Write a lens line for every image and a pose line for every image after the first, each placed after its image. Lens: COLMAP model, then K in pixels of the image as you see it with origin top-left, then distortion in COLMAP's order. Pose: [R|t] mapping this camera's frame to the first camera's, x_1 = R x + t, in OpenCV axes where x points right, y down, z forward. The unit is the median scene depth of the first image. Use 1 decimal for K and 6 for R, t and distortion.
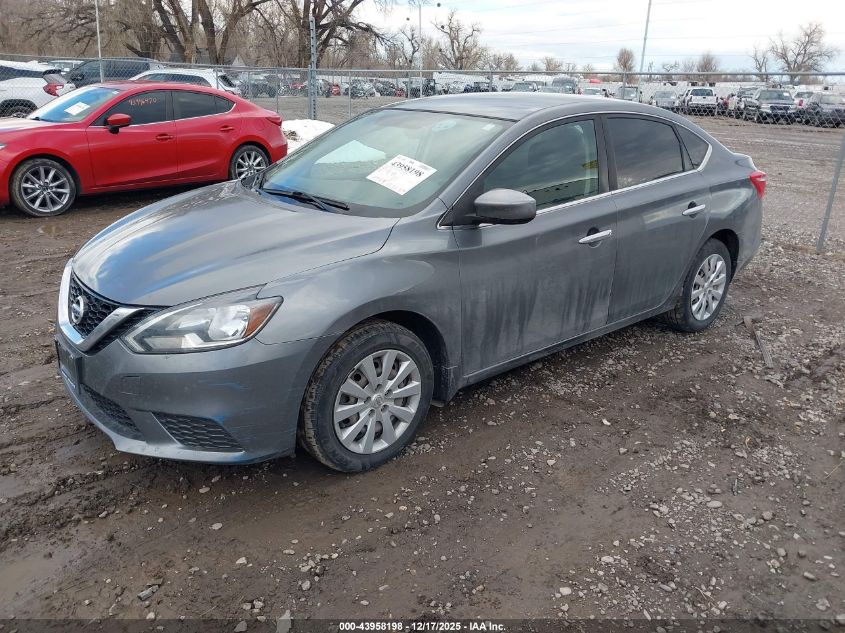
lens RADIAL K [[655.1, 0, 417.3], [0, 655.1, 338.3], [0, 0, 1]] dist [0.004311, -0.000465]
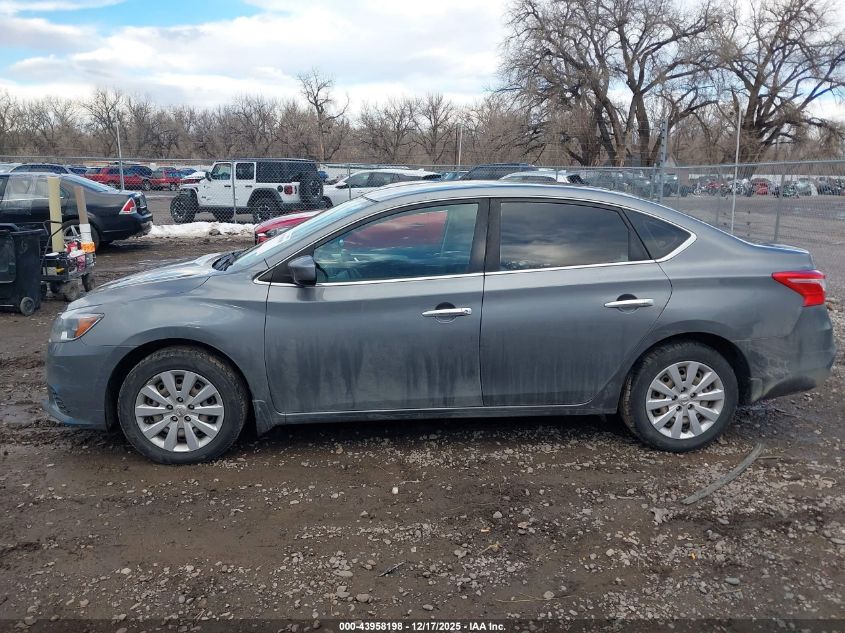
lens RADIAL K [[670.7, 0, 422.5], [0, 670.7, 316.5], [0, 0, 1]] dist [0.010267, 0.001584]
pose [[0.804876, 0.100326, -0.584901, 0.817914], [-0.202458, 0.972897, -0.111722, -0.022293], [0.557840, 0.208340, 0.803374, 0.137225]]
